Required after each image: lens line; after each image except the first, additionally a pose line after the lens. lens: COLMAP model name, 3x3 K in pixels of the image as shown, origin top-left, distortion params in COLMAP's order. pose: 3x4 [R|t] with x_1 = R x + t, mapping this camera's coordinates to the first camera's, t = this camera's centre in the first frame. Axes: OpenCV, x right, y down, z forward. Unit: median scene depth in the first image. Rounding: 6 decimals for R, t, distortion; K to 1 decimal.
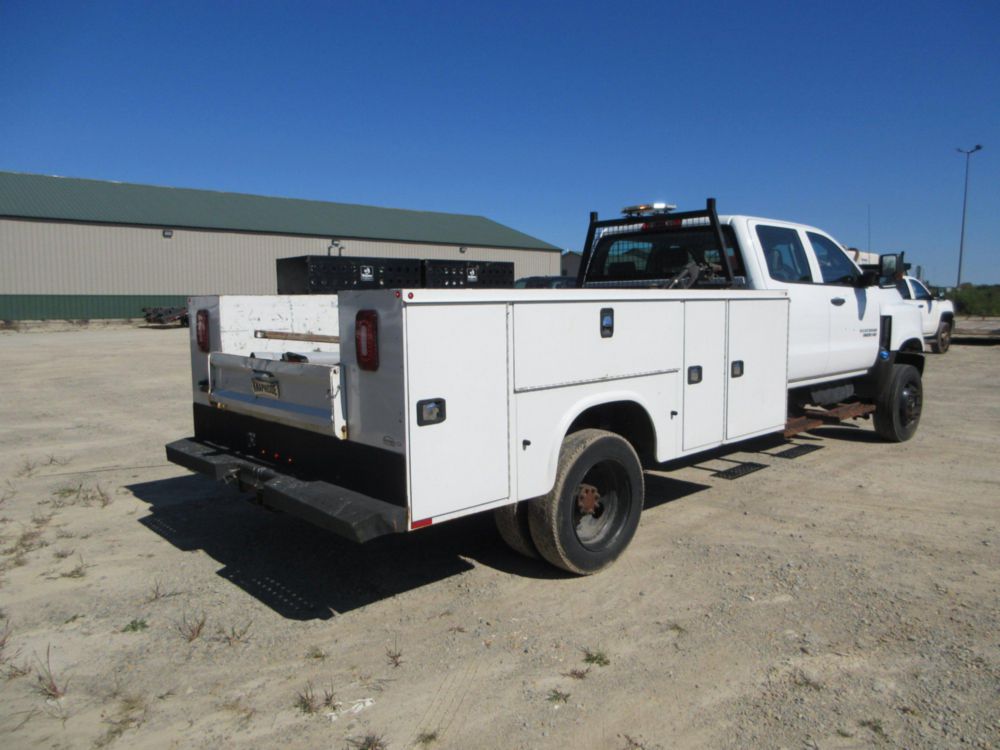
lens RADIAL K [[735.7, 0, 502.2], [0, 735.7, 371.2], [0, 0, 1]] dist [-0.012073, 0.003727]
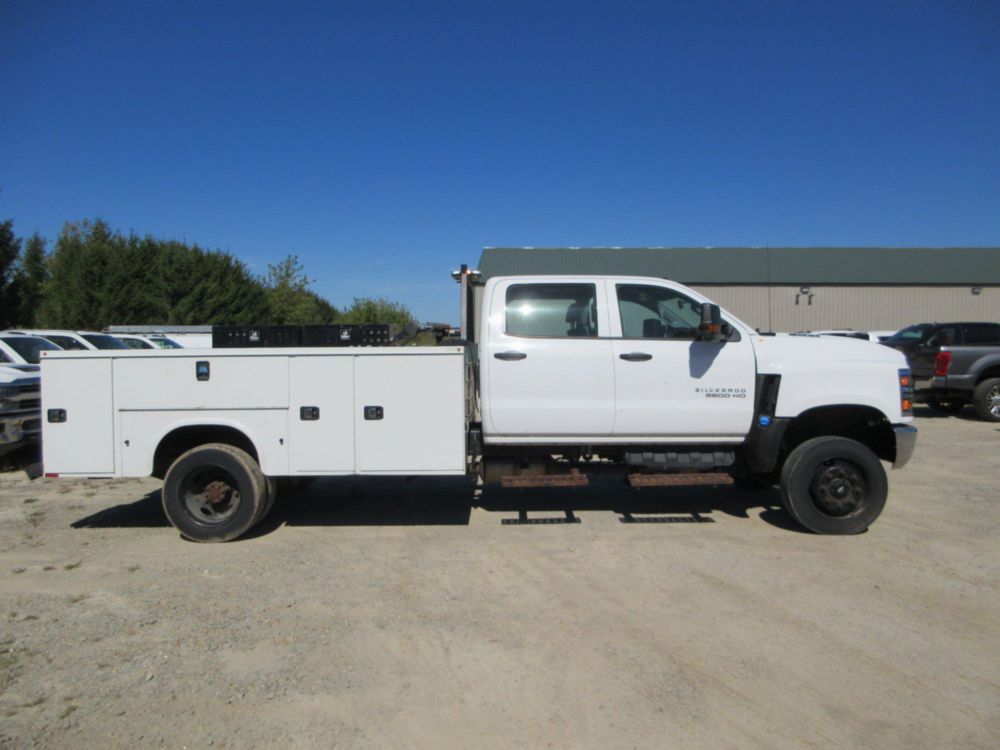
lens RADIAL K [[735.7, 0, 502.2], [0, 735.7, 371.2], [0, 0, 1]] dist [-0.012073, 0.003727]
pose [[0.721880, 0.021111, -0.691697, 1.411528], [-0.066079, 0.997070, -0.038531, -0.042442], [0.688857, 0.073522, 0.721160, 0.299746]]
